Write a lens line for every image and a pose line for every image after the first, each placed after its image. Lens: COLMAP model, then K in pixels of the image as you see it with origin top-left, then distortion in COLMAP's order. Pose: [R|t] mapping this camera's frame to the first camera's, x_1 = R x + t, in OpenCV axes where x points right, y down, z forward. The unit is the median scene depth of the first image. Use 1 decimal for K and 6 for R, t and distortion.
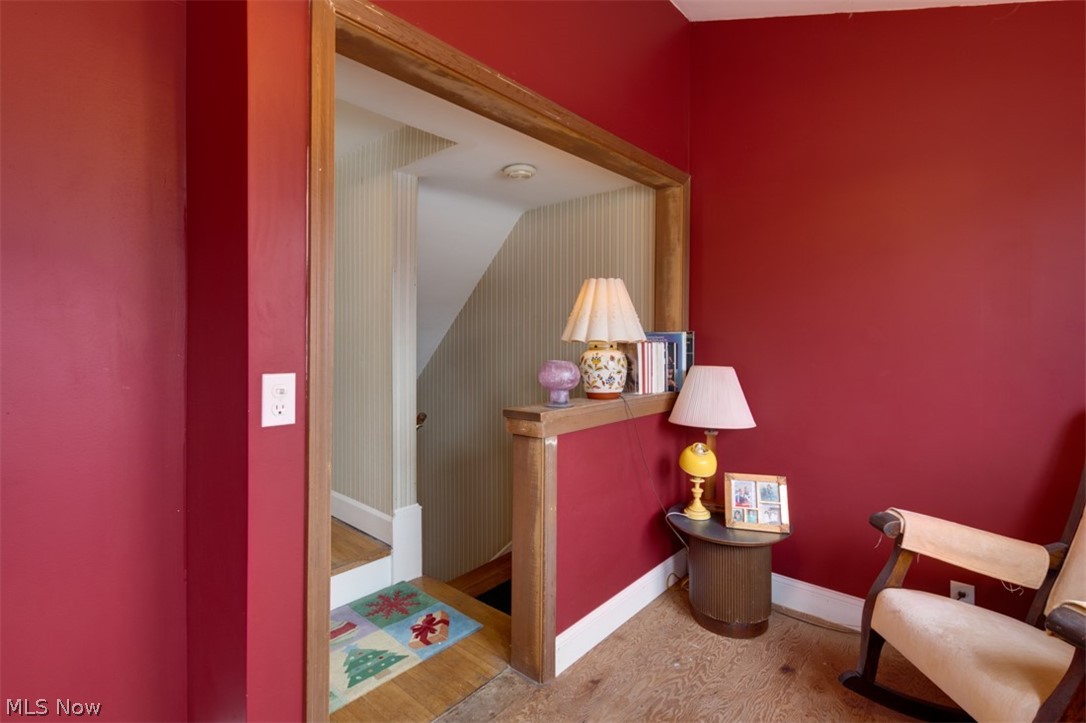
lens RADIAL K [[503.9, 0, 544.2], [0, 503.9, 339.7], [0, 0, 1]] dist [0.001307, 0.000101]
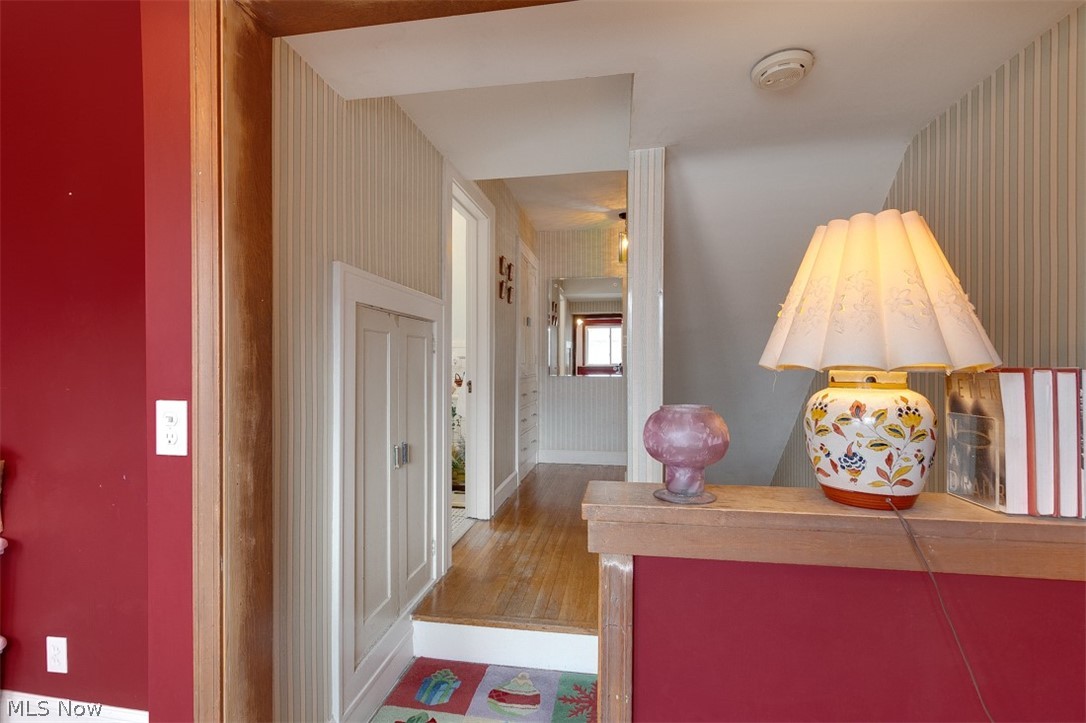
lens RADIAL K [[496.0, 0, 541.7], [0, 496.0, 364.9], [0, 0, 1]] dist [0.003177, 0.000309]
pose [[0.542291, -0.002537, -0.840187, 0.335741], [0.001828, 0.999997, -0.001839, 0.001274], [0.840189, -0.000538, 0.542293, 0.562642]]
